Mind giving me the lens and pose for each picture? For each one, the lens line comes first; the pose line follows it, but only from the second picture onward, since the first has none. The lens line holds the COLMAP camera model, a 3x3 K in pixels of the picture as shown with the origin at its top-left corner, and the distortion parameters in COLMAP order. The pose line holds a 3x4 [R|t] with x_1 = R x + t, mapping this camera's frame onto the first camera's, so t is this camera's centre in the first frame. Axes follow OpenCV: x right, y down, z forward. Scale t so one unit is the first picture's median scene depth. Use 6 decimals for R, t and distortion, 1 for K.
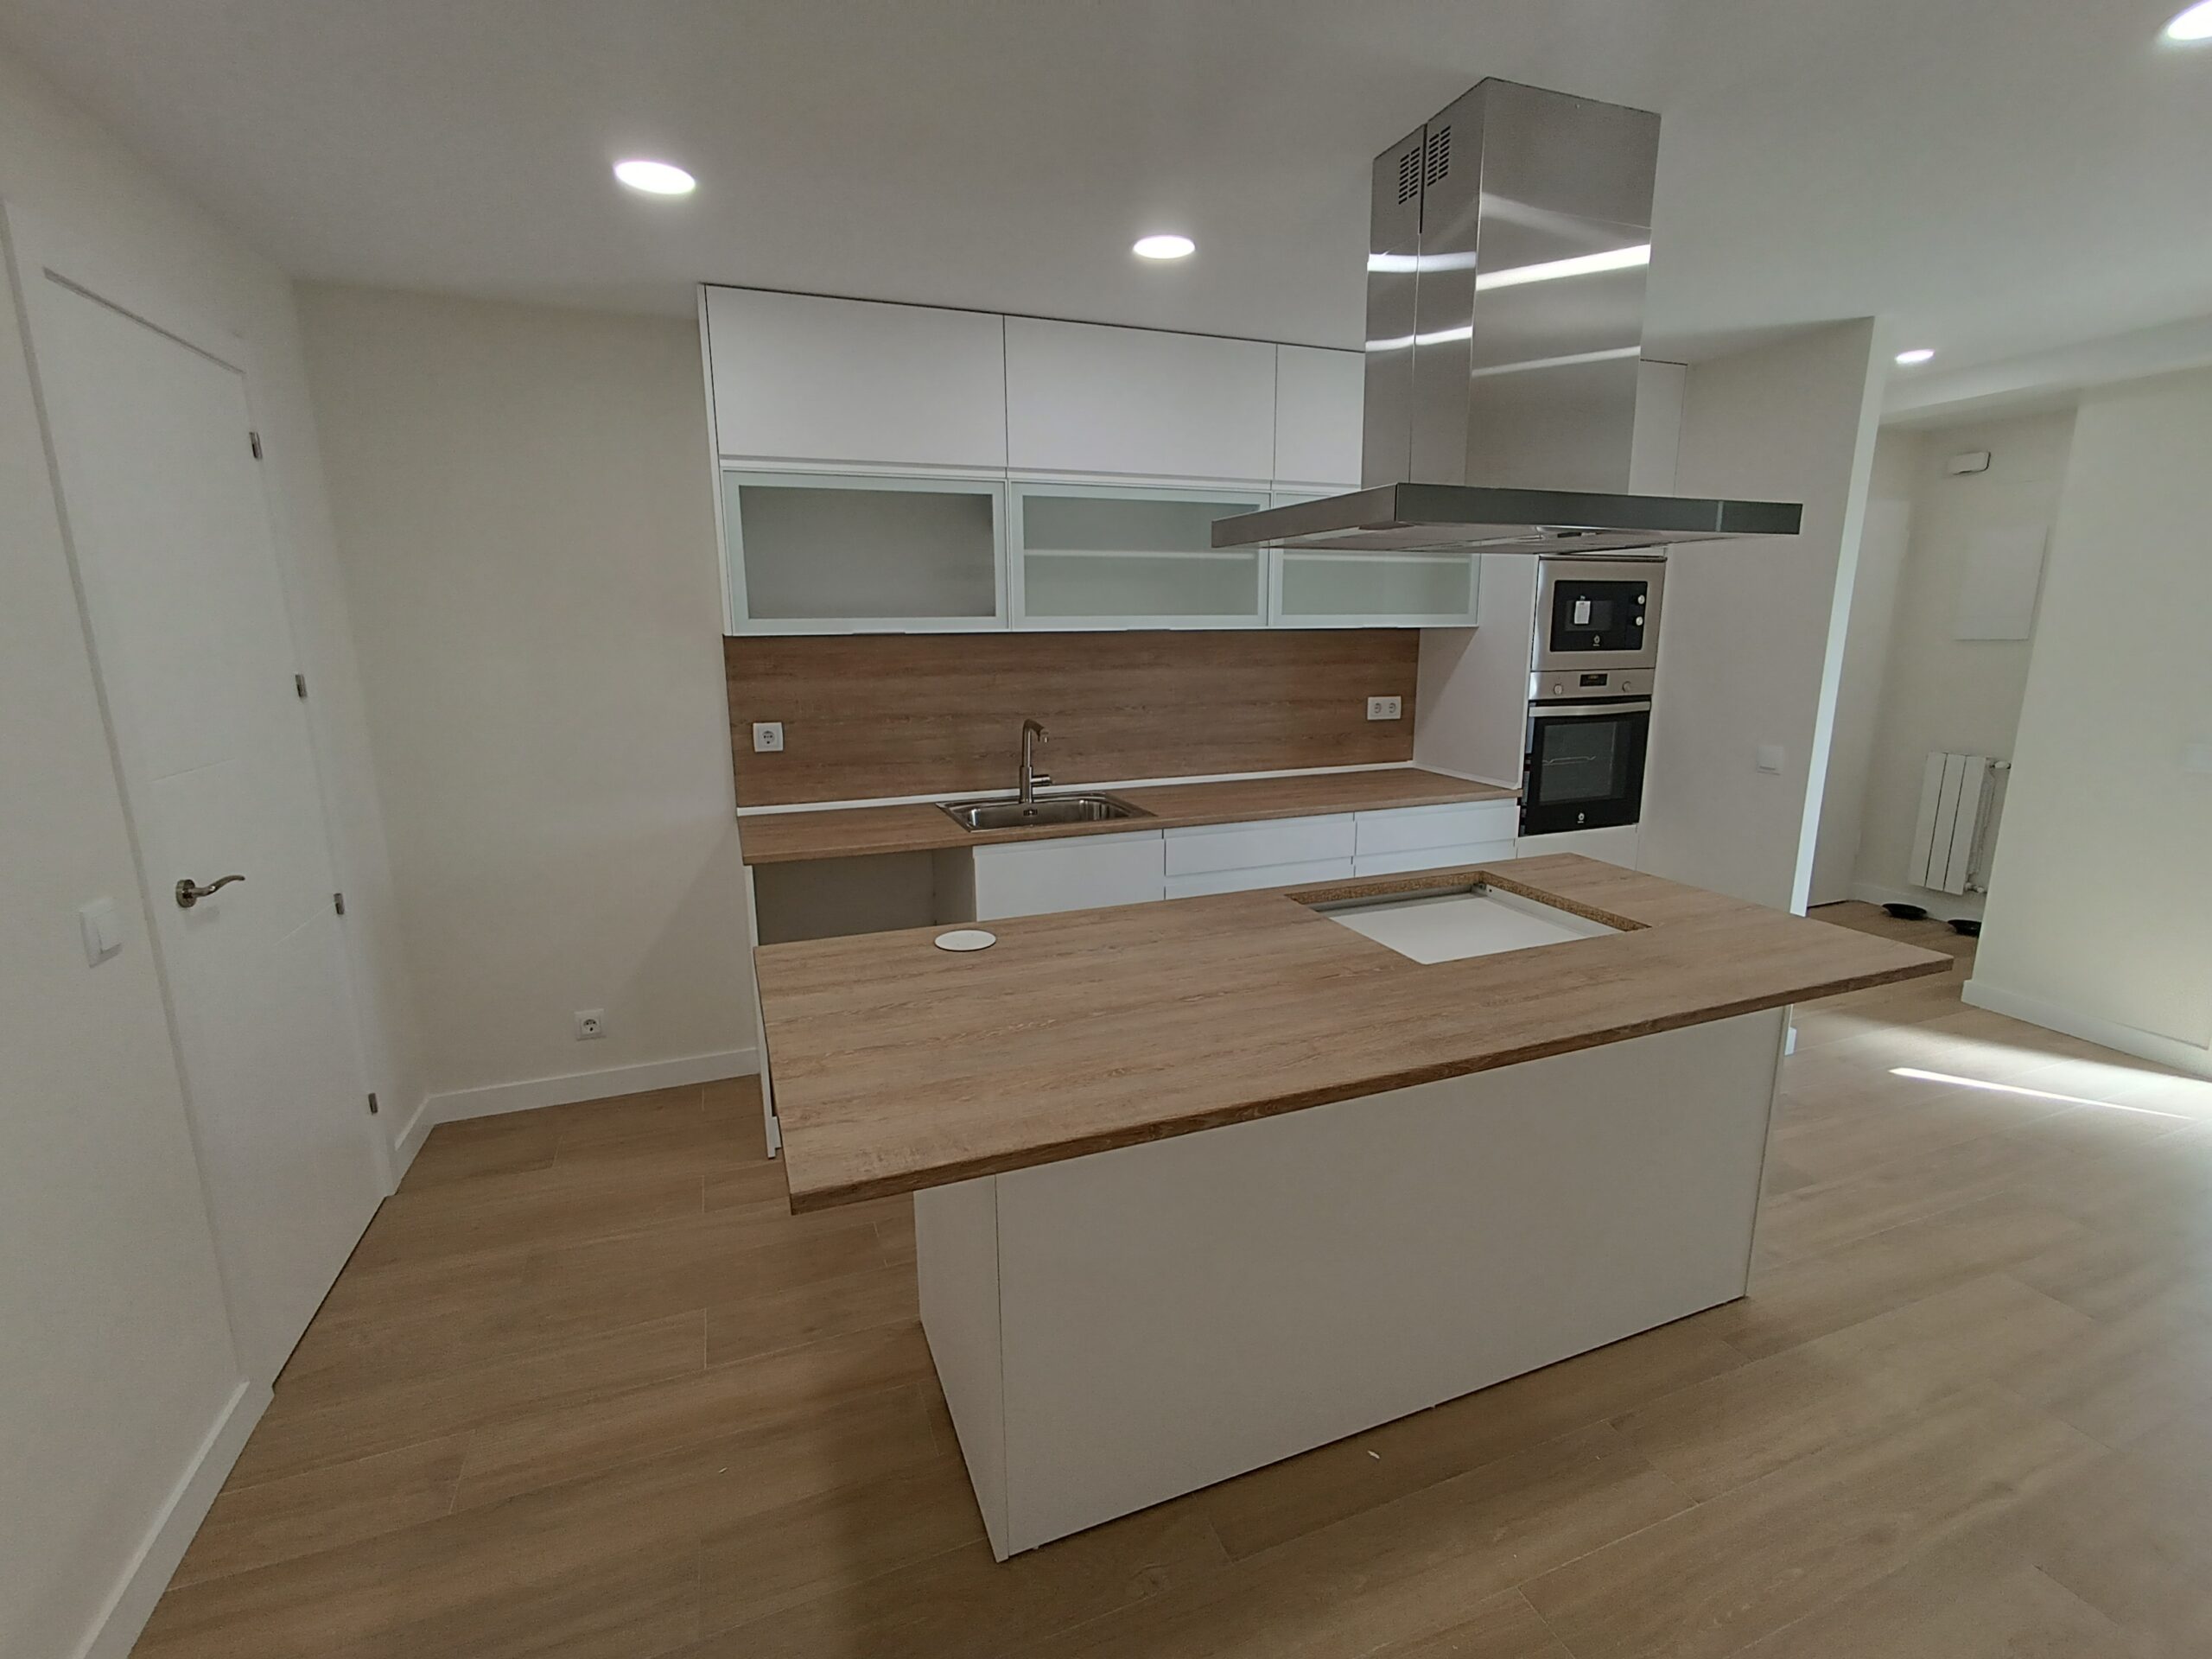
lens RADIAL K [[972.4, 0, 1109.7], [0, 972.4, 821.7], [0, 0, 1]] dist [-0.019835, 0.006369]
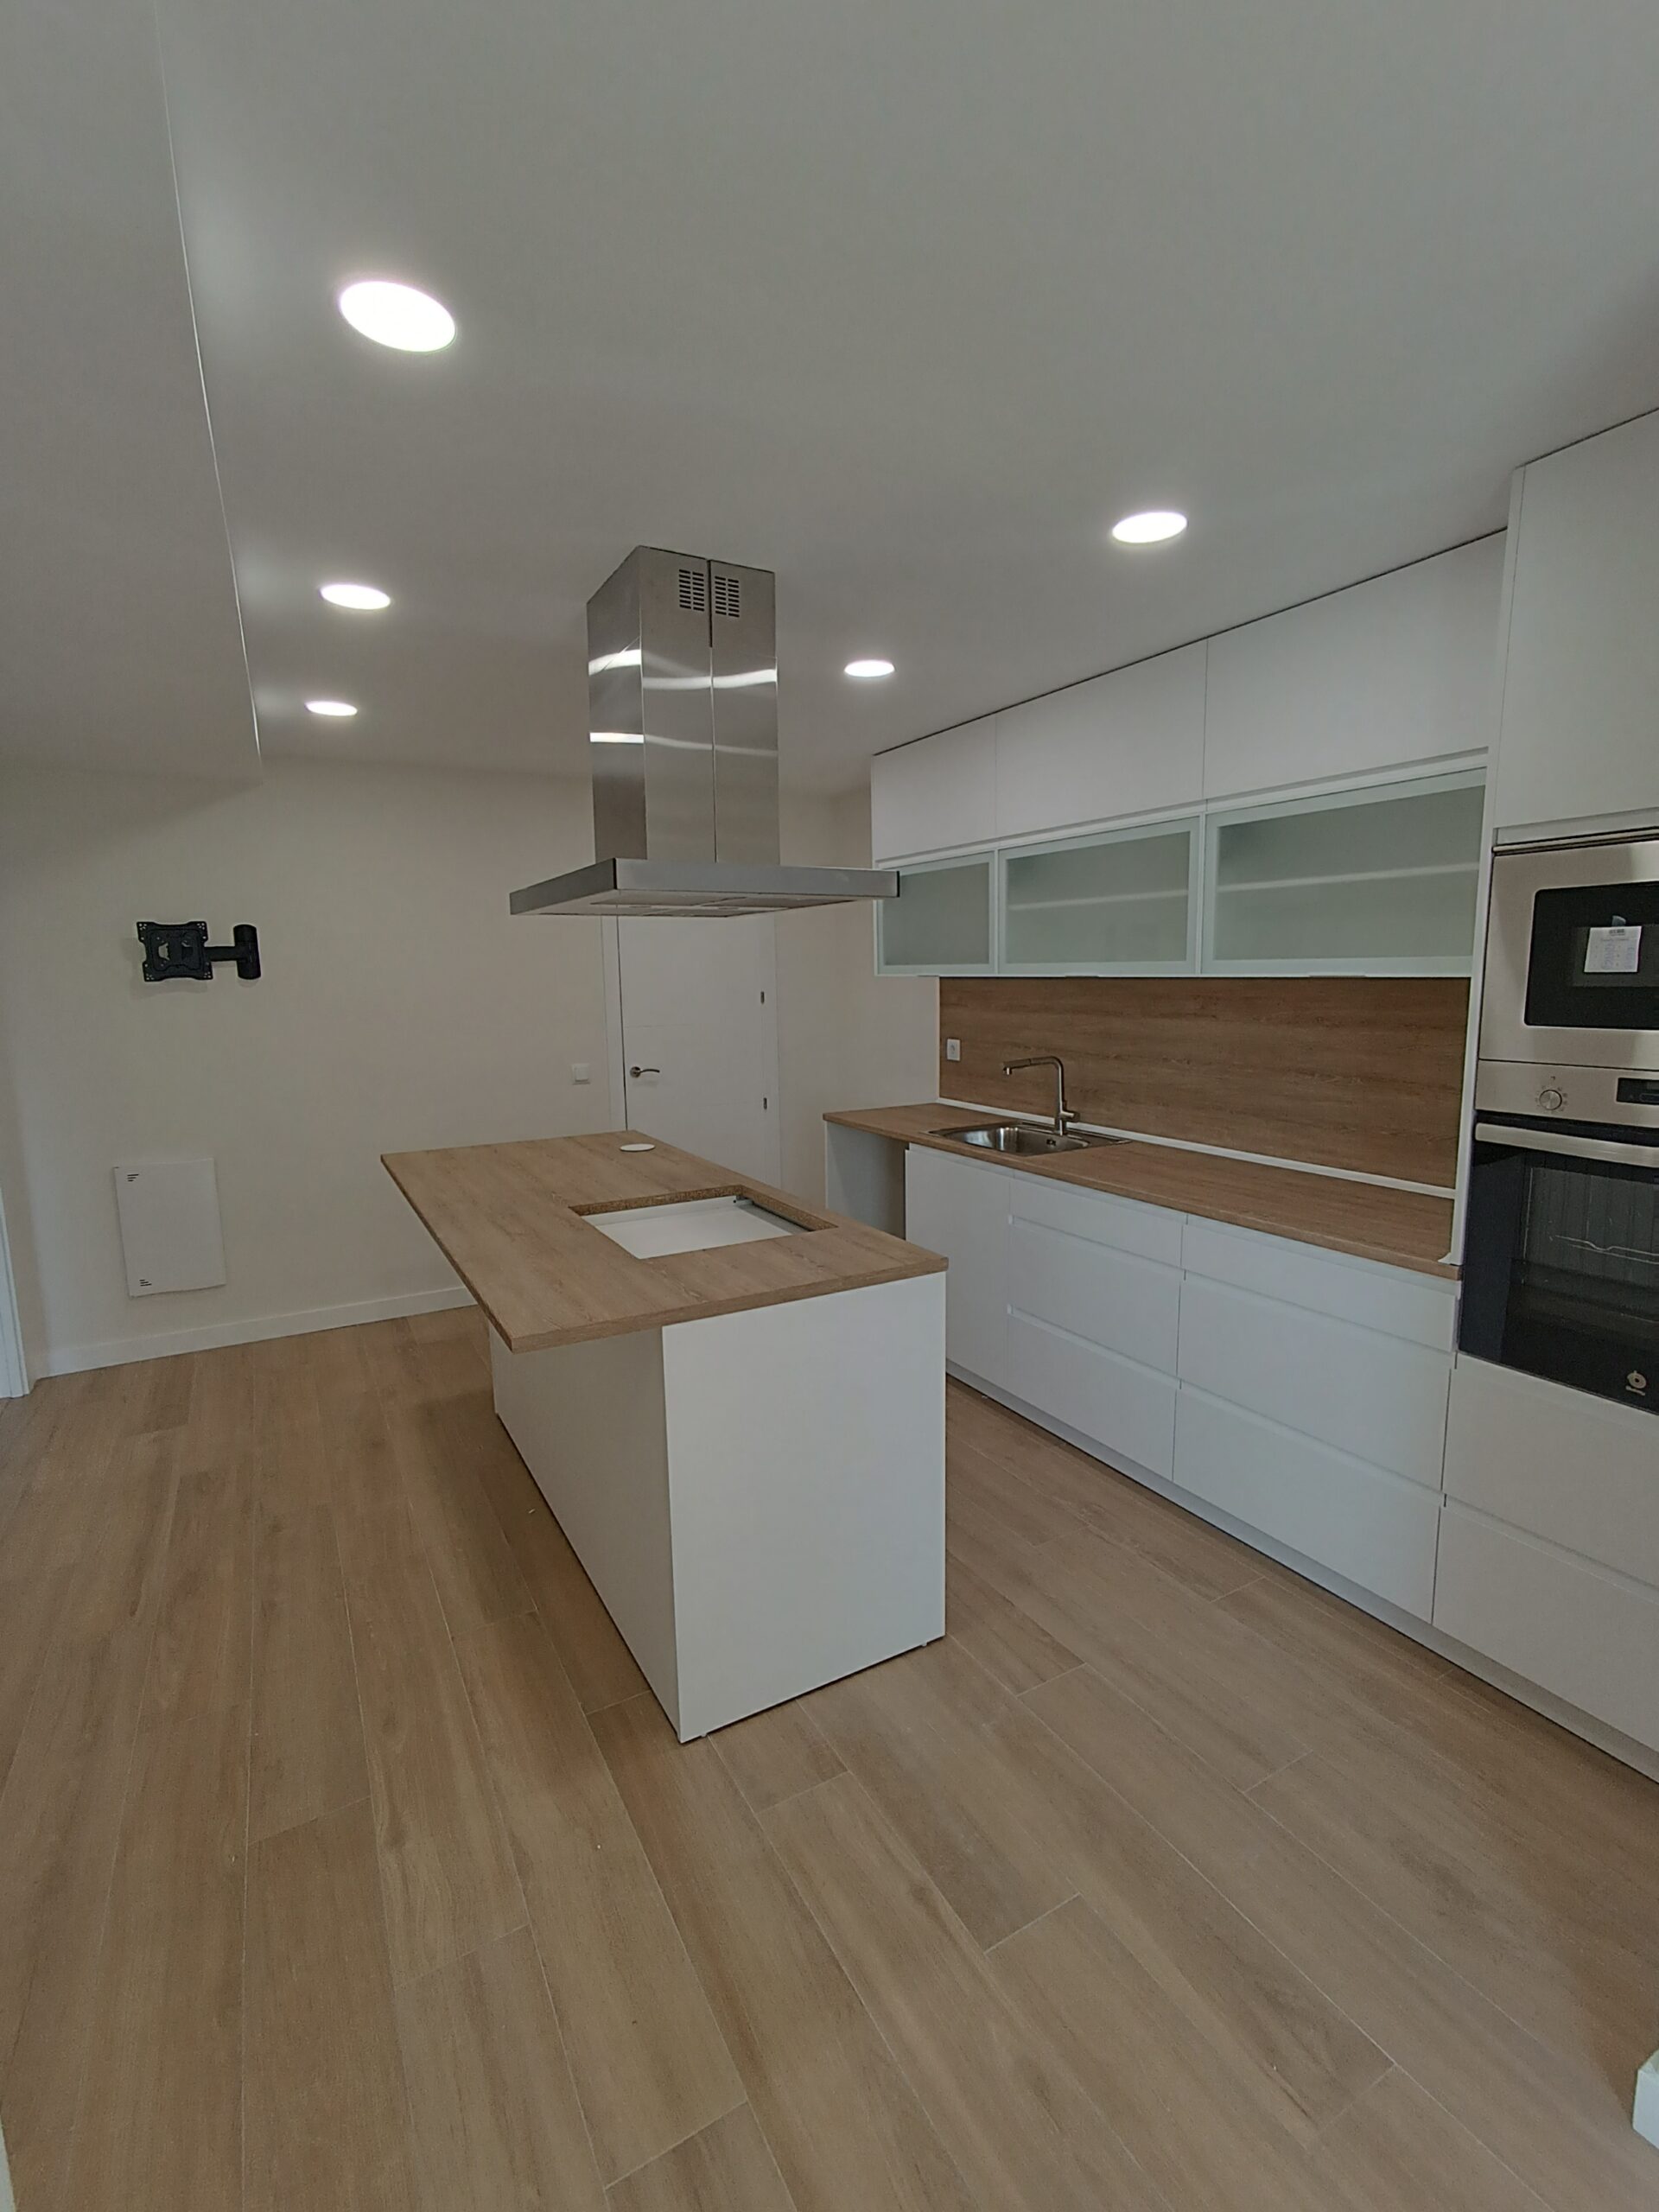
lens RADIAL K [[972.4, 0, 829.5], [0, 972.4, 1106.0], [0, 0, 1]] dist [-0.019835, 0.006369]
pose [[0.171531, 0.141983, -0.974894, 0.906054], [-0.190646, 0.975639, 0.108548, -0.117146], [0.966556, 0.167240, 0.194421, 0.536988]]
